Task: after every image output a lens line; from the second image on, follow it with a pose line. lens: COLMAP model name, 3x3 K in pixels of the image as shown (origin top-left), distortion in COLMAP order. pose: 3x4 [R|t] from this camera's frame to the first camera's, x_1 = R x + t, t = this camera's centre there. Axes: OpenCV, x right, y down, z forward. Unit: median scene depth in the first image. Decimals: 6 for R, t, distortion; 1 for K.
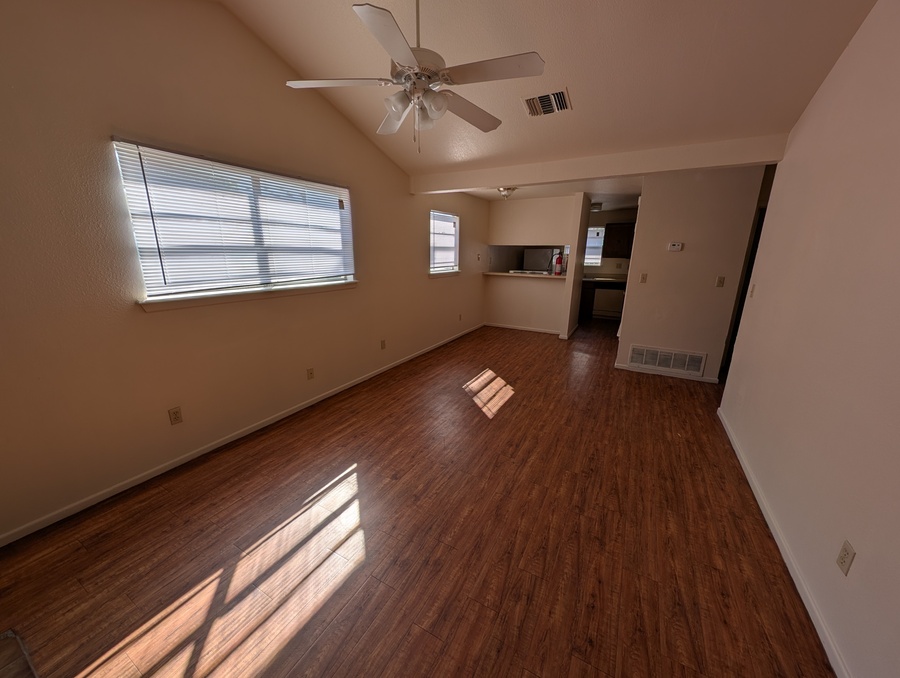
lens RADIAL K [[335.8, 0, 450.8], [0, 335.8, 341.1], [0, 0, 1]] dist [-0.000577, -0.000601]
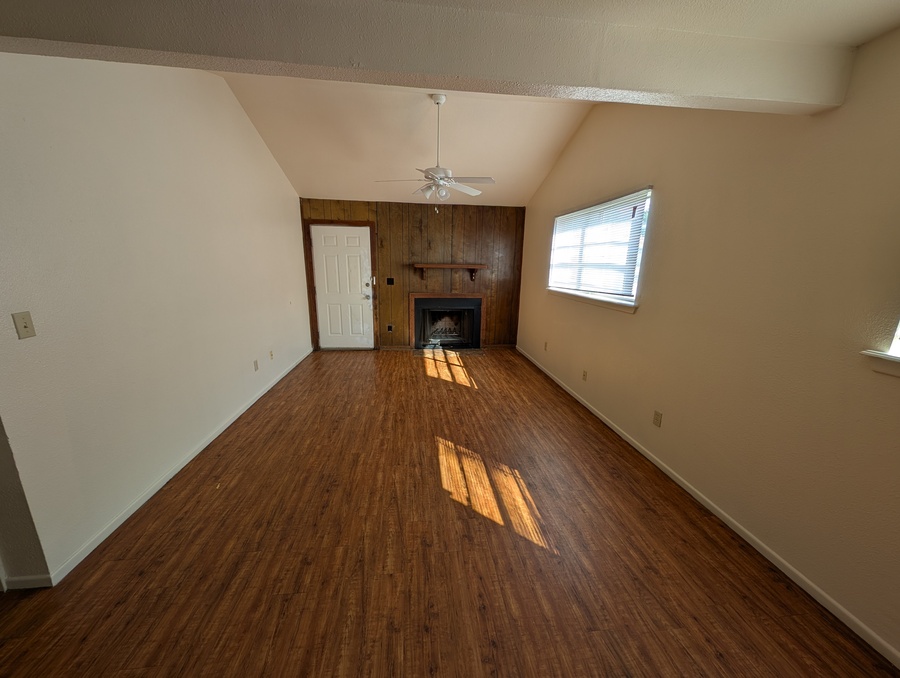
lens RADIAL K [[335.8, 0, 450.8], [0, 335.8, 341.0], [0, 0, 1]] dist [-0.000577, -0.000601]
pose [[-0.813391, 0.109631, -0.571294, 0.633484], [-0.176732, 0.889088, 0.422242, -0.444330], [0.554221, 0.444413, -0.703801, 1.667127]]
